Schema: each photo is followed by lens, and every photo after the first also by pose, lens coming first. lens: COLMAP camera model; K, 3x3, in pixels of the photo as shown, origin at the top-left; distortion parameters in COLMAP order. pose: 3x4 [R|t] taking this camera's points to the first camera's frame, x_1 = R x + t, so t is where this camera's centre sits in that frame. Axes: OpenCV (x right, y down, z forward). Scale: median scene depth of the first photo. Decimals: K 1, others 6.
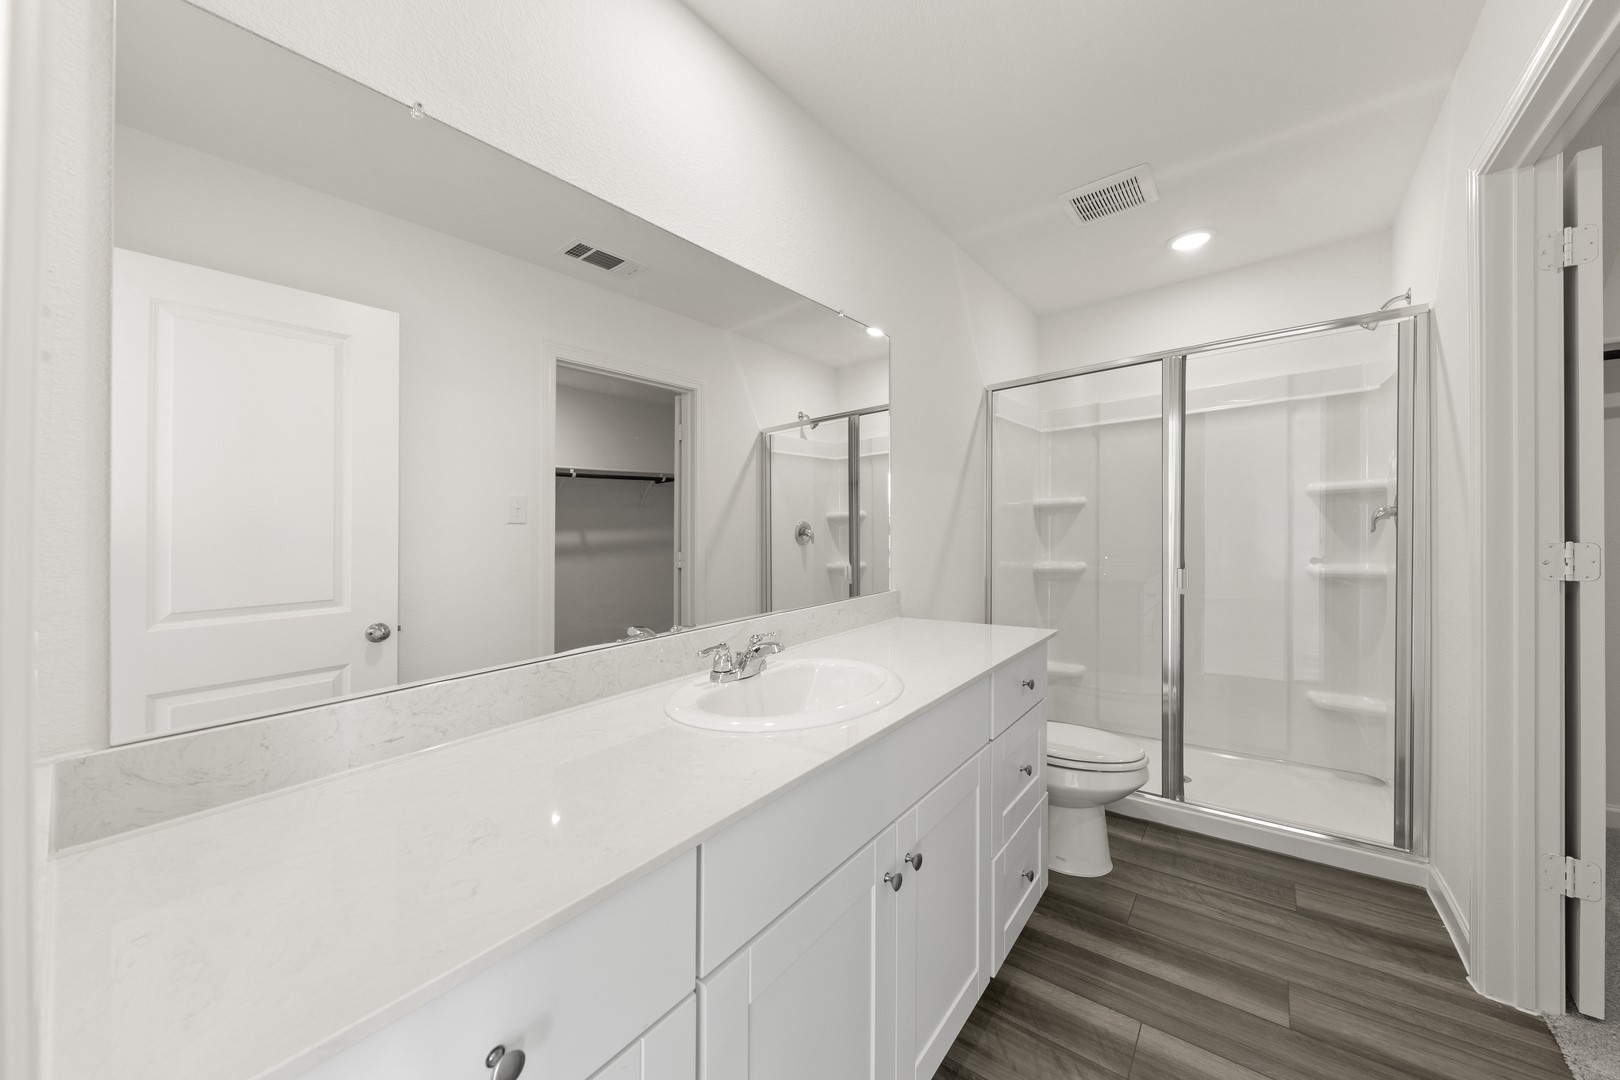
lens RADIAL K [[566.3, 0, 833.0], [0, 566.3, 543.3], [0, 0, 1]] dist [0.006471, -0.004314]
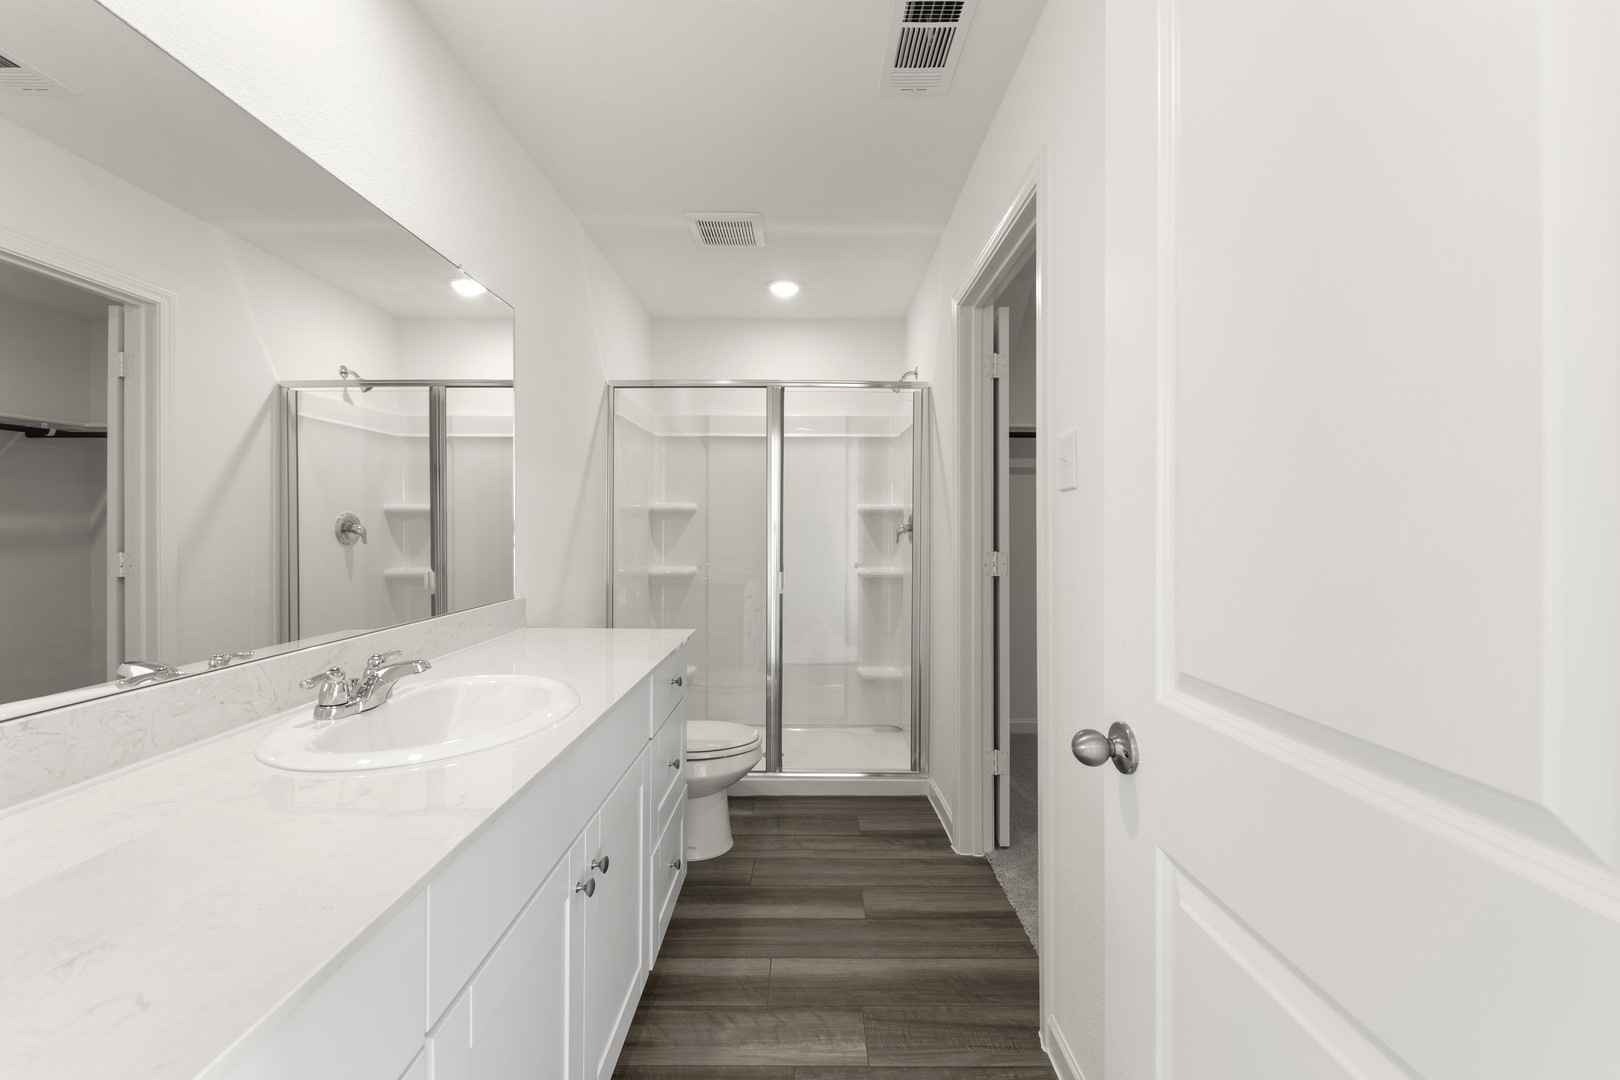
lens RADIAL K [[627.8, 0, 810.0], [0, 627.8, 540.0], [0, 0, 1]] dist [0.000920, -0.000139]
pose [[0.786900, 0.024065, 0.616611, -0.144753], [-0.014986, 0.999690, -0.019890, 0.006158], [-0.616898, 0.006411, 0.787017, -0.049377]]
